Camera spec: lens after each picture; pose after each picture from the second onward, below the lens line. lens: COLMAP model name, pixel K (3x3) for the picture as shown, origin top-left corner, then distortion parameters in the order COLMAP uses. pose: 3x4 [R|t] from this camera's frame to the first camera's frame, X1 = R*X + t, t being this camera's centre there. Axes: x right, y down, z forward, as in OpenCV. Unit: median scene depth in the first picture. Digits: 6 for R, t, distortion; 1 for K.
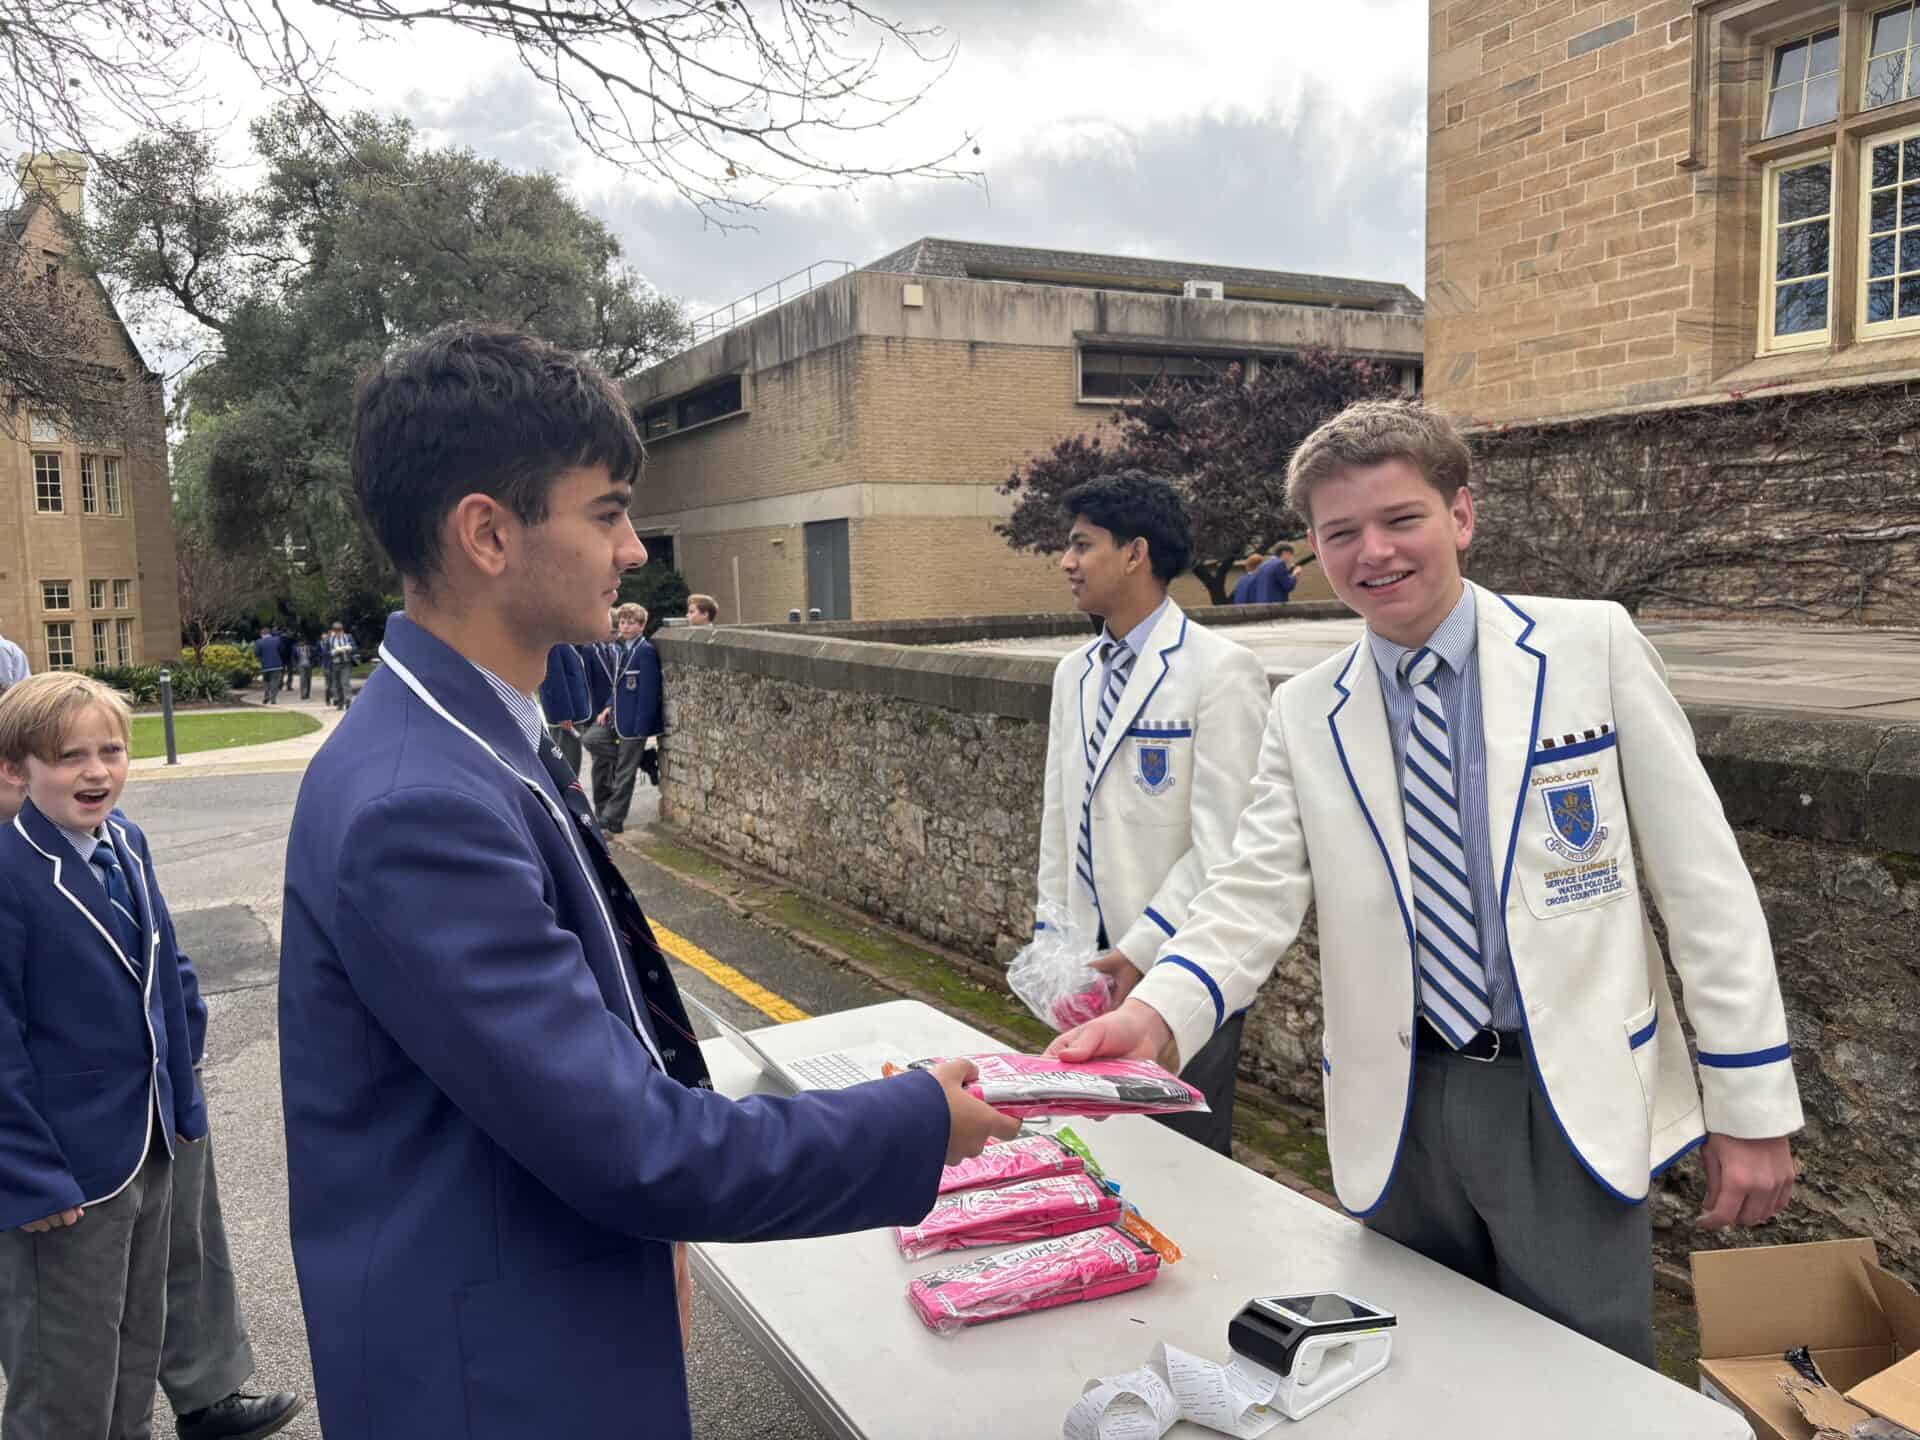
lens RADIAL K [[1559.3, 0, 960.0], [0, 1559.3, 720.0], [0, 0, 1]] dist [0.017367, -0.012047]
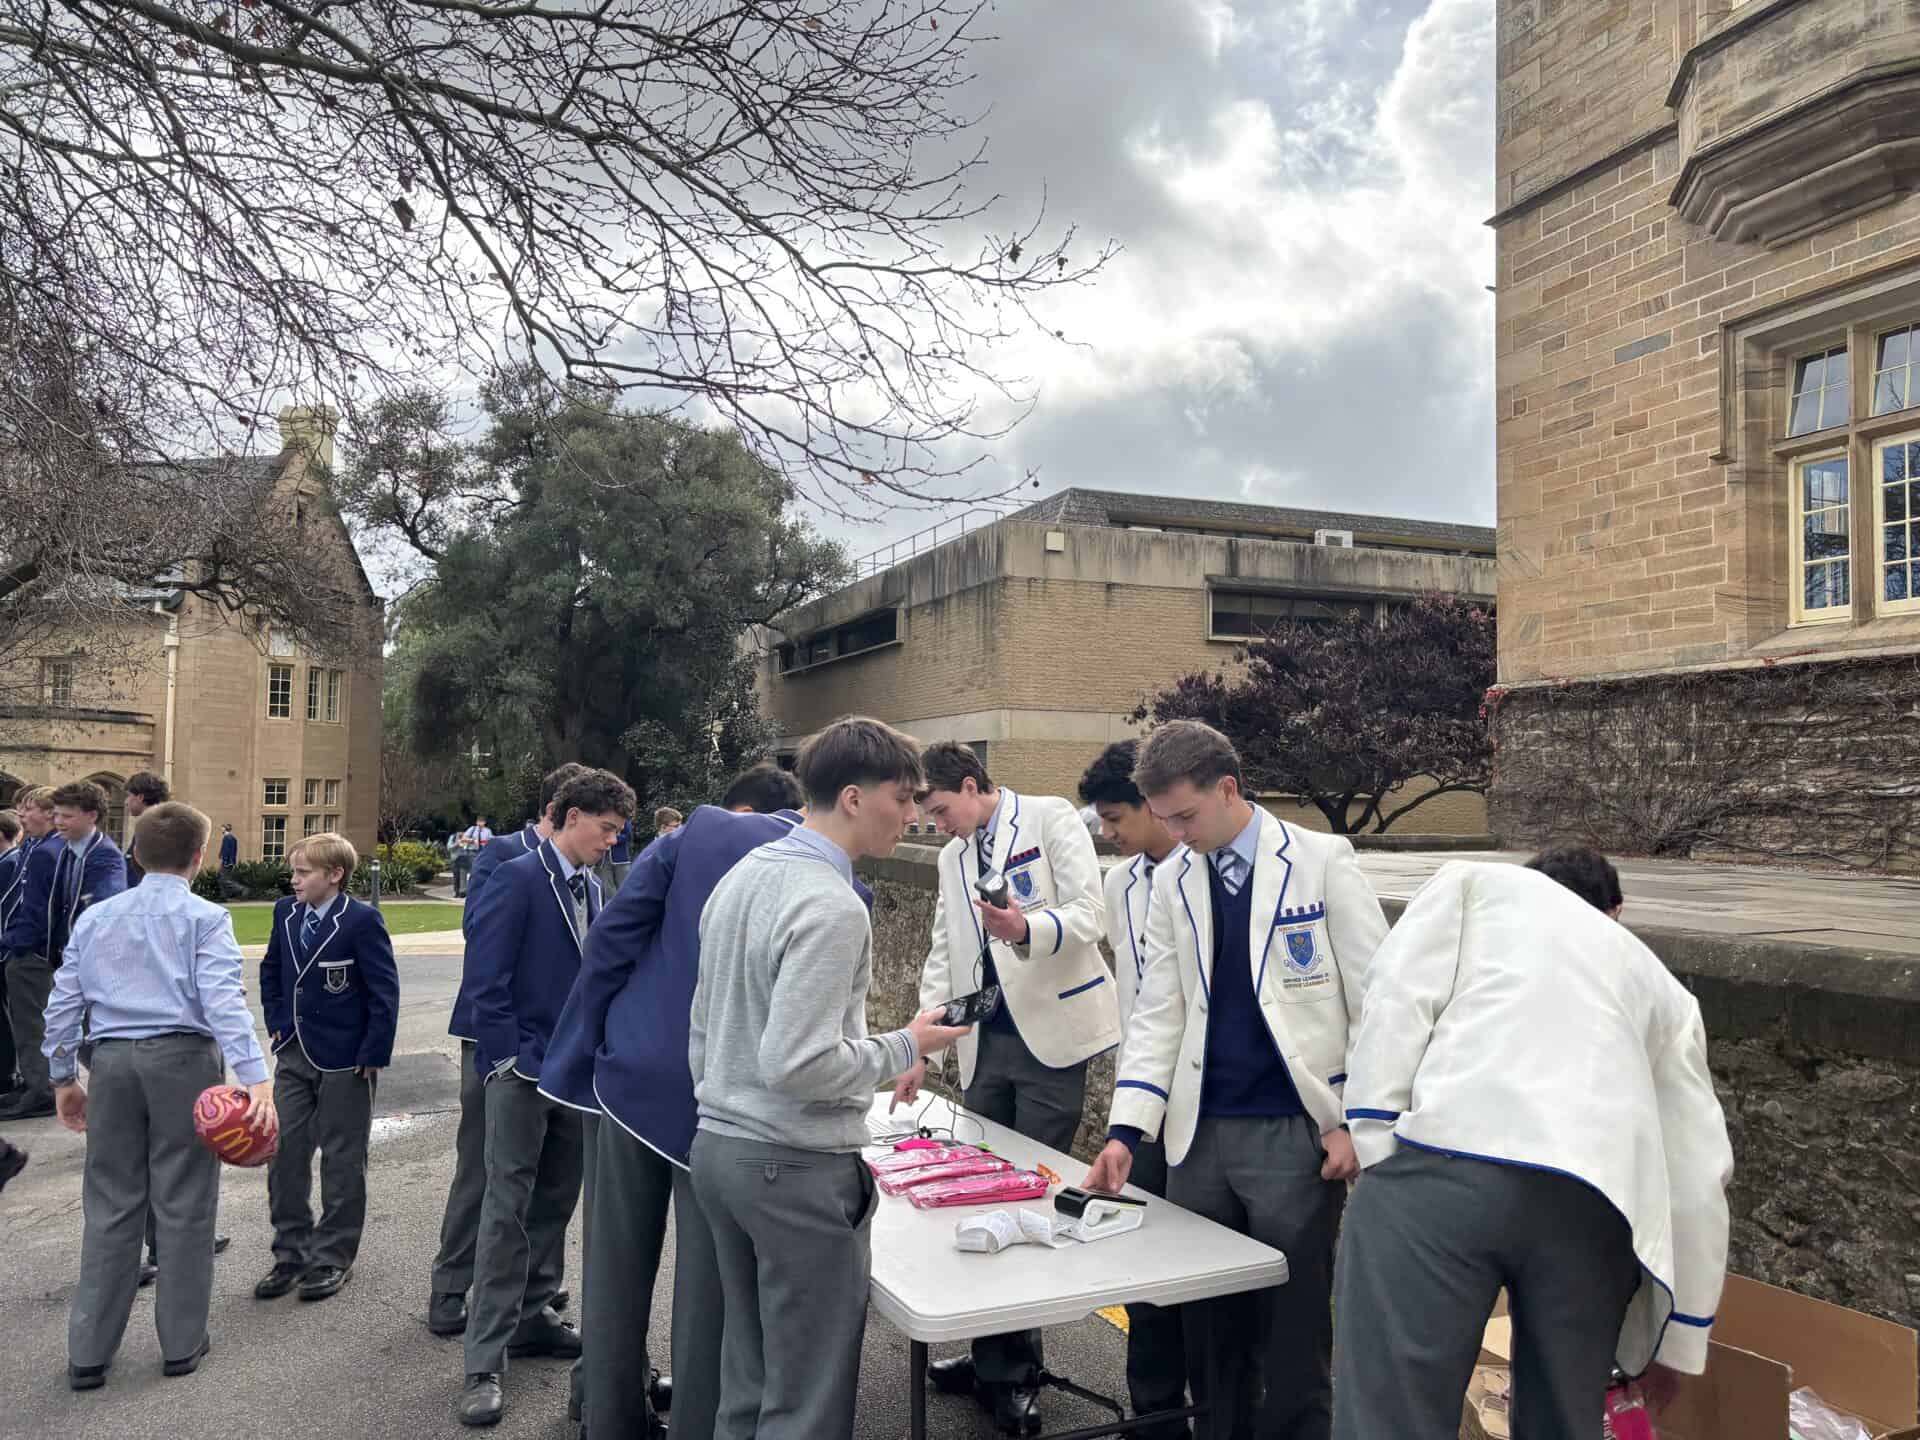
lens RADIAL K [[1555.6, 0, 960.0], [0, 1555.6, 720.0], [0, 0, 1]] dist [0.049010, -0.003601]
pose [[0.994525, 0.026875, -0.100982, 0.036148], [-0.040826, 0.989487, -0.138741, 0.009301], [0.096191, 0.142104, 0.985167, -0.122687]]
